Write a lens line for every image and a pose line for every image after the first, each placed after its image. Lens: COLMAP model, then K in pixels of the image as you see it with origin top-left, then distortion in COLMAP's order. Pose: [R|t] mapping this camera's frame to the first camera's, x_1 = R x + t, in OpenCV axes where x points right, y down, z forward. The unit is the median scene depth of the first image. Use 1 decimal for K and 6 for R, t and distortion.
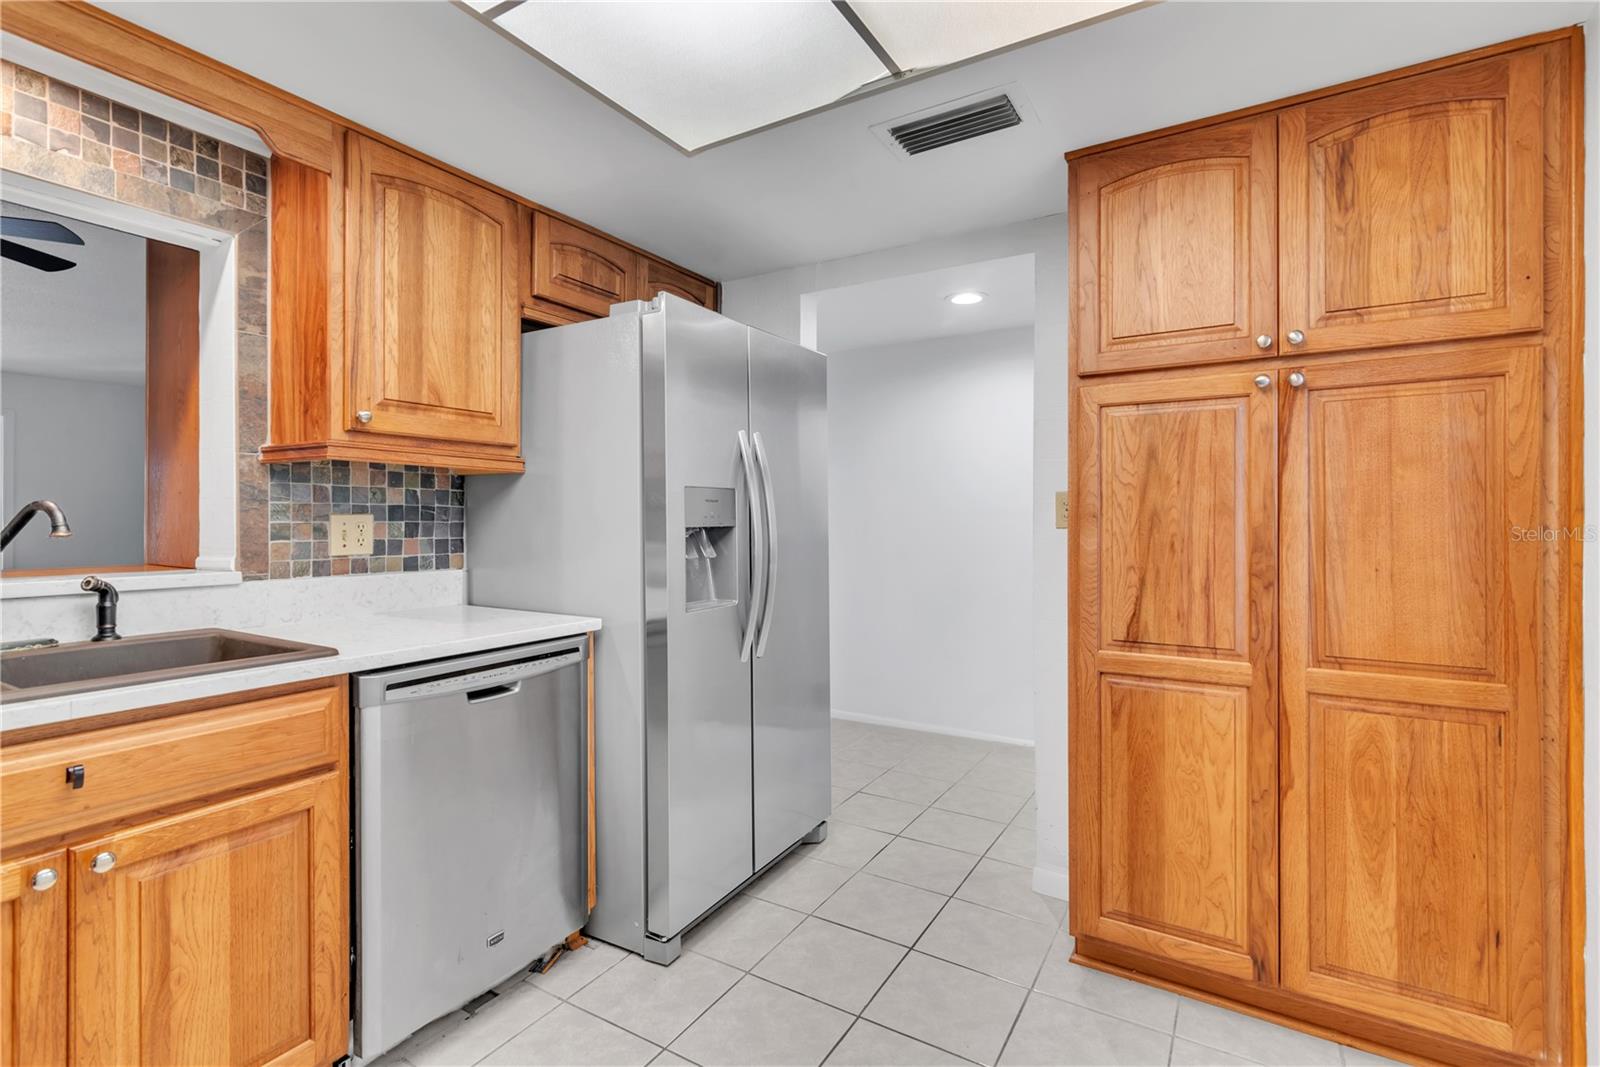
lens RADIAL K [[736.1, 0, 785.5], [0, 736.1, 520.7], [0, 0, 1]] dist [0.005160, -0.001638]
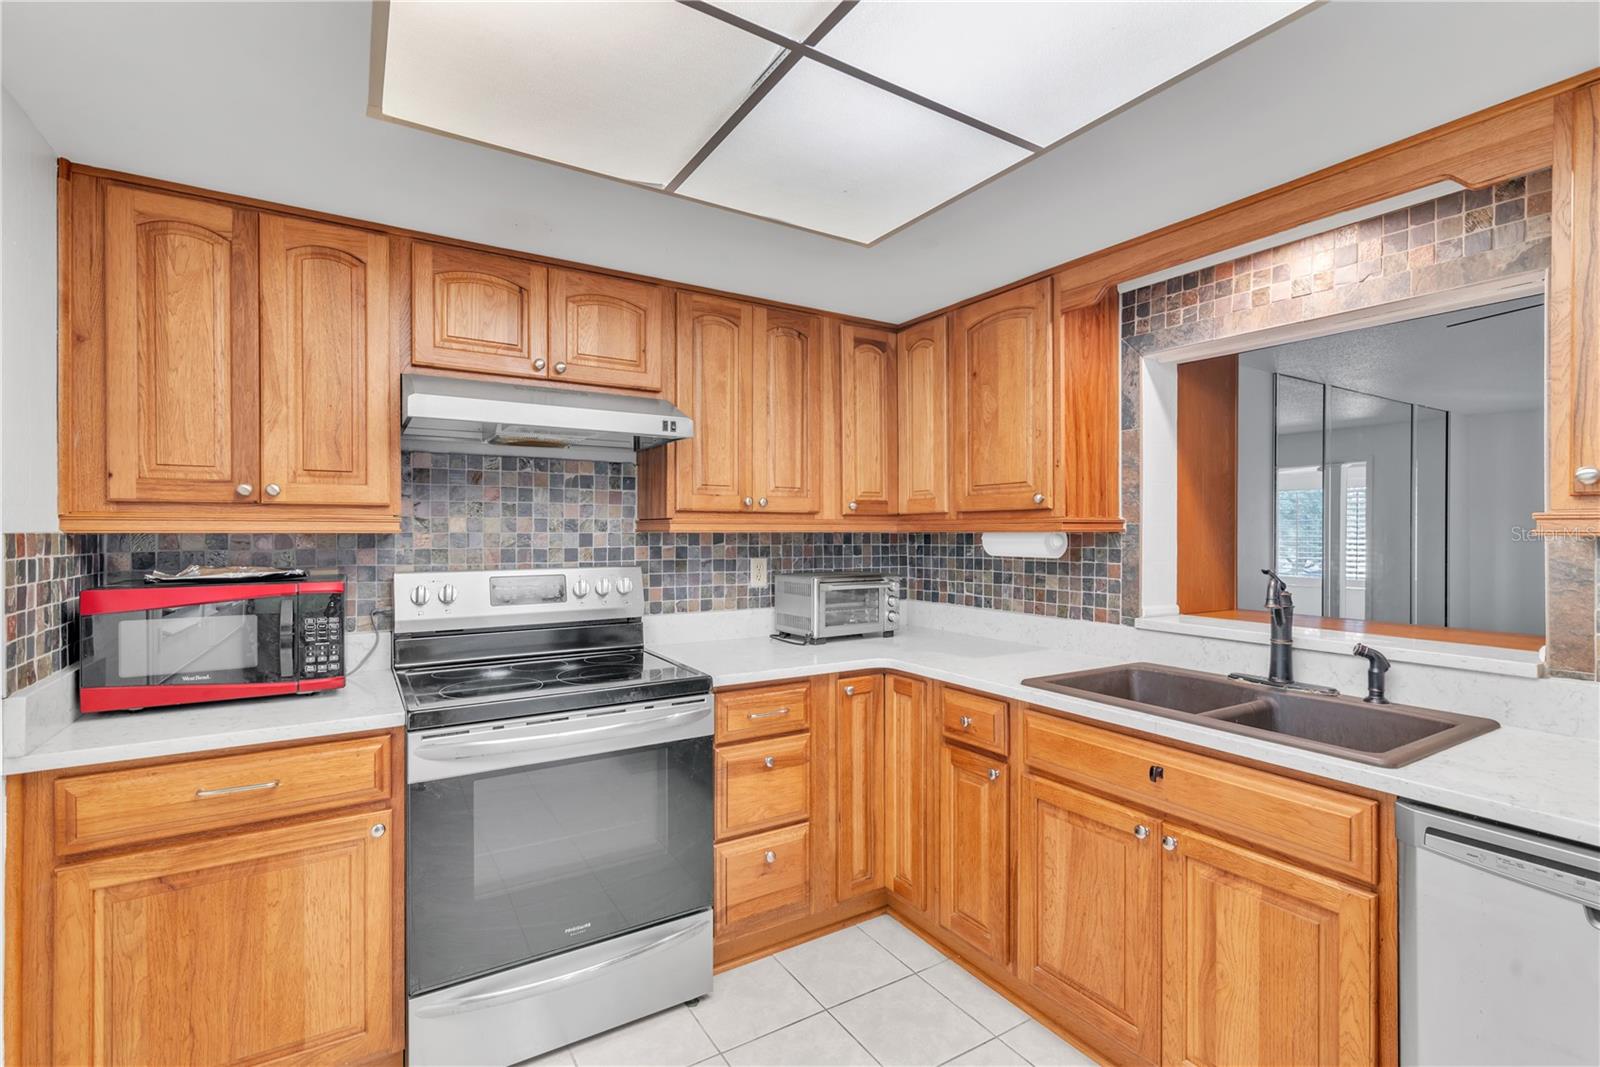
lens RADIAL K [[736.1, 0, 792.7], [0, 736.1, 533.0], [0, 0, 1]] dist [0.005160, -0.001638]
pose [[-0.448526, -0.000059, -0.893770, 0.443633], [-0.004874, 0.999985, 0.002380, -0.087251], [0.893756, 0.005424, -0.448520, 0.661586]]
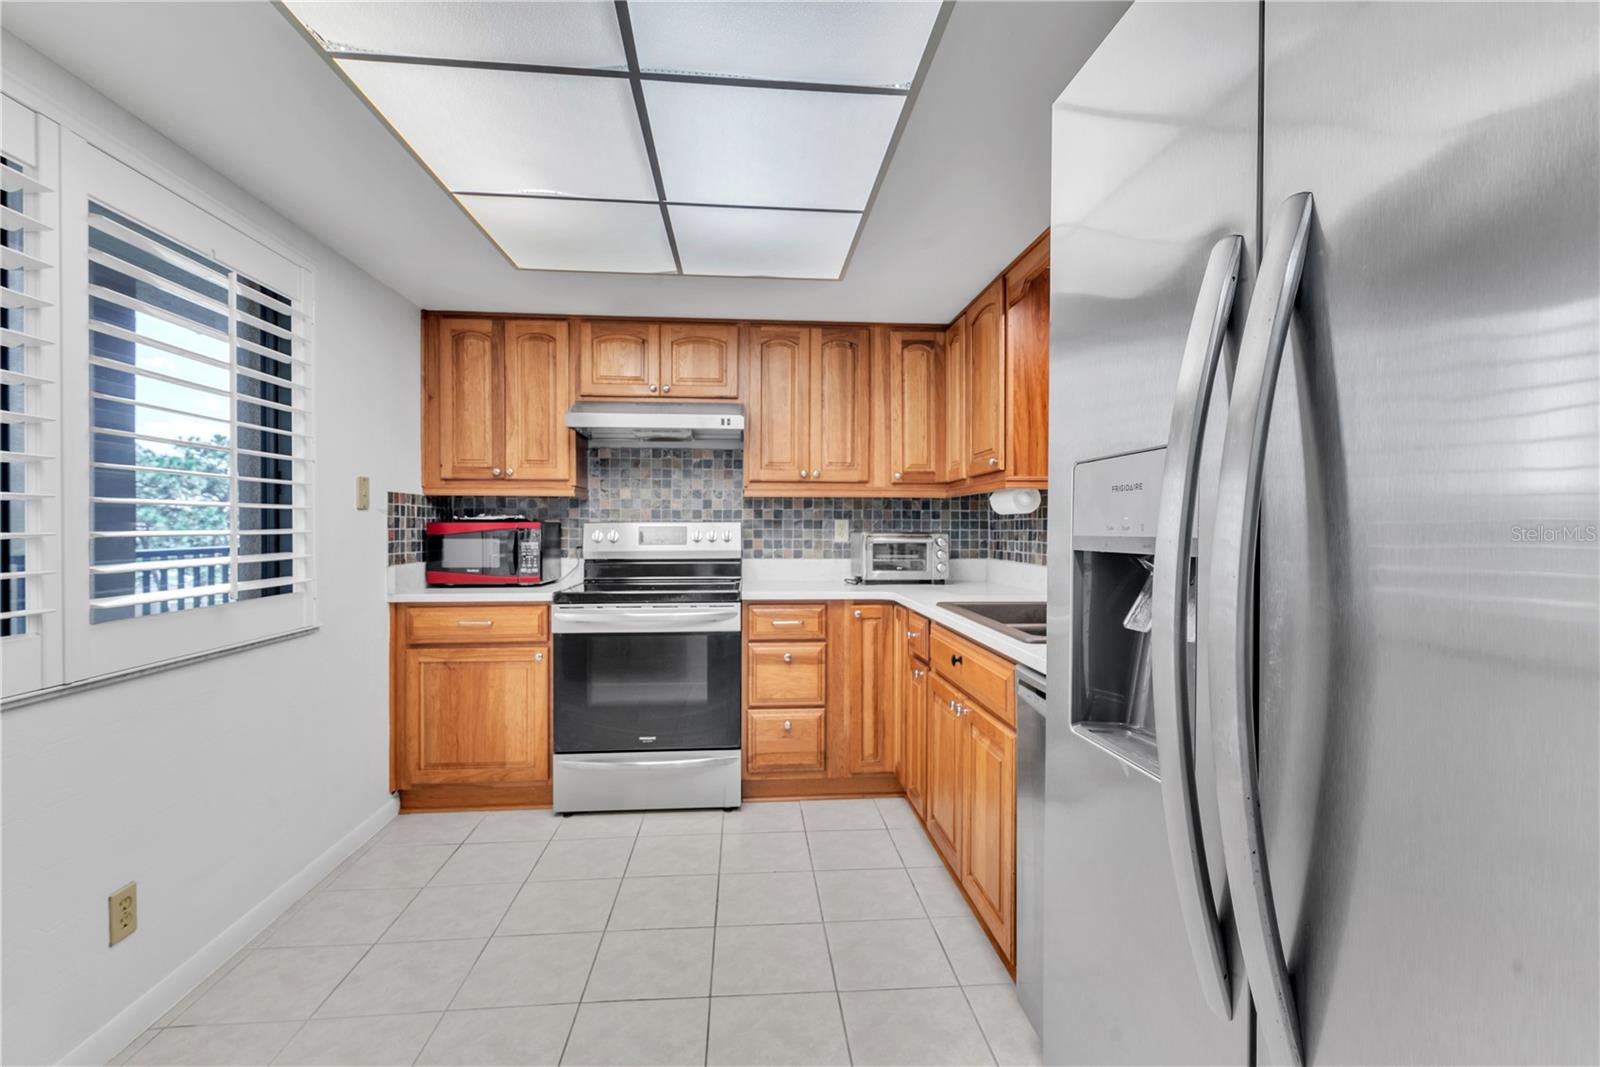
lens RADIAL K [[736.1, 0, 789.2], [0, 736.1, 528.9], [0, 0, 1]] dist [0.005160, -0.001638]
pose [[-0.812087, -0.001992, -0.583533, 0.357919], [-0.006238, 0.999967, 0.005268, -0.006131], [0.583503, 0.007918, -0.812072, 1.528779]]
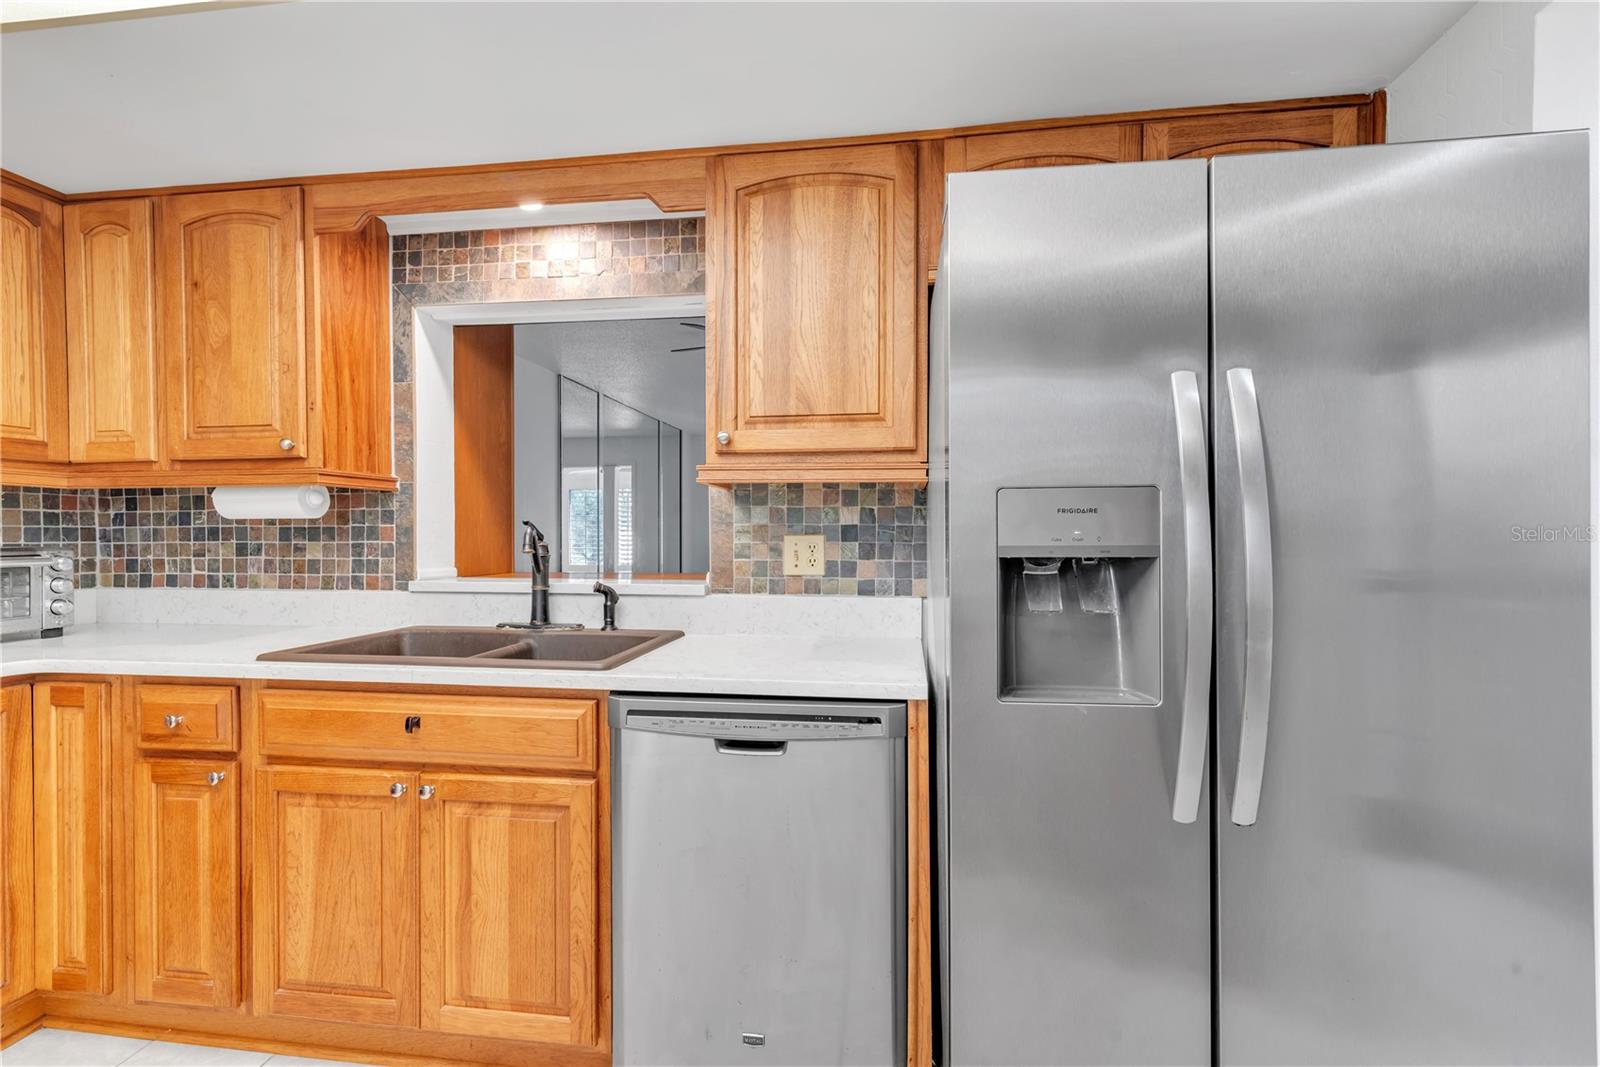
lens RADIAL K [[736.1, 0, 802.3], [0, 736.1, 541.3], [0, 0, 1]] dist [0.005160, -0.001638]
pose [[0.400715, 0.007365, -0.916173, 0.406681], [-0.001898, 0.999972, 0.007209, -0.008776], [0.916201, -0.001150, 0.400717, 0.732916]]
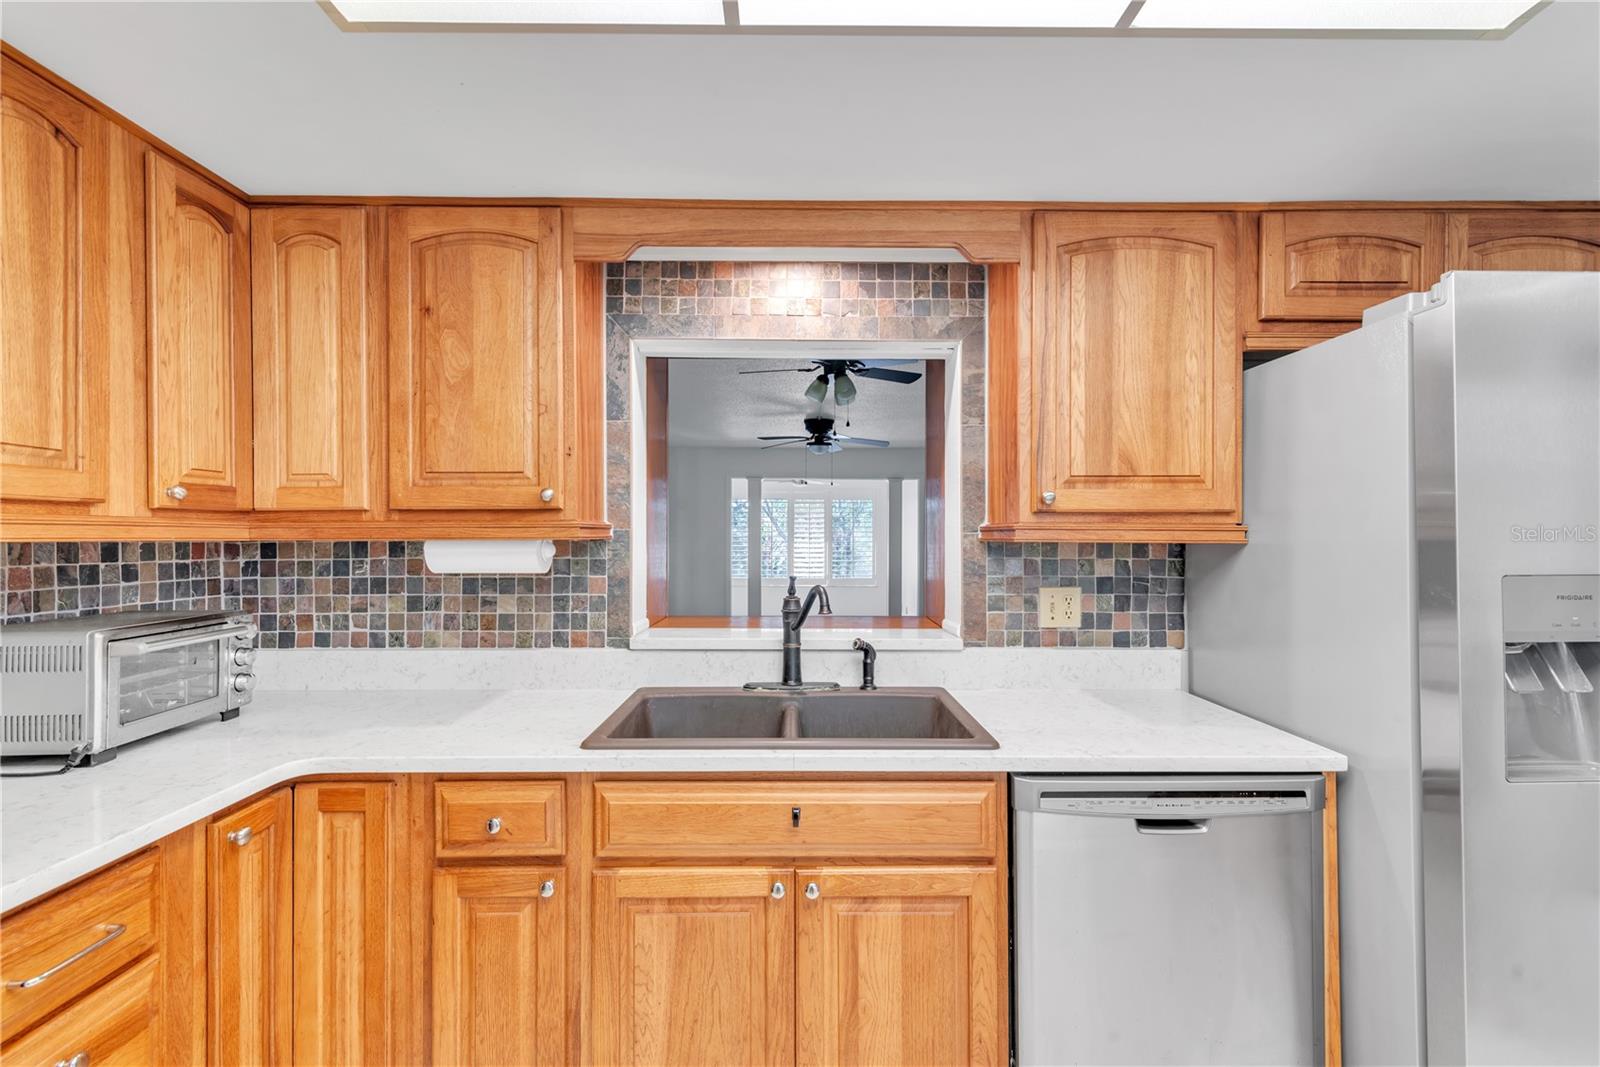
lens RADIAL K [[736.1, 0, 801.7], [0, 736.1, 533.1], [0, 0, 1]] dist [0.005160, -0.001638]
pose [[0.534883, -0.005692, -0.844907, 0.084727], [-0.002326, 0.999964, -0.008209, -0.089515], [0.844923, 0.006356, 0.534850, 0.209118]]
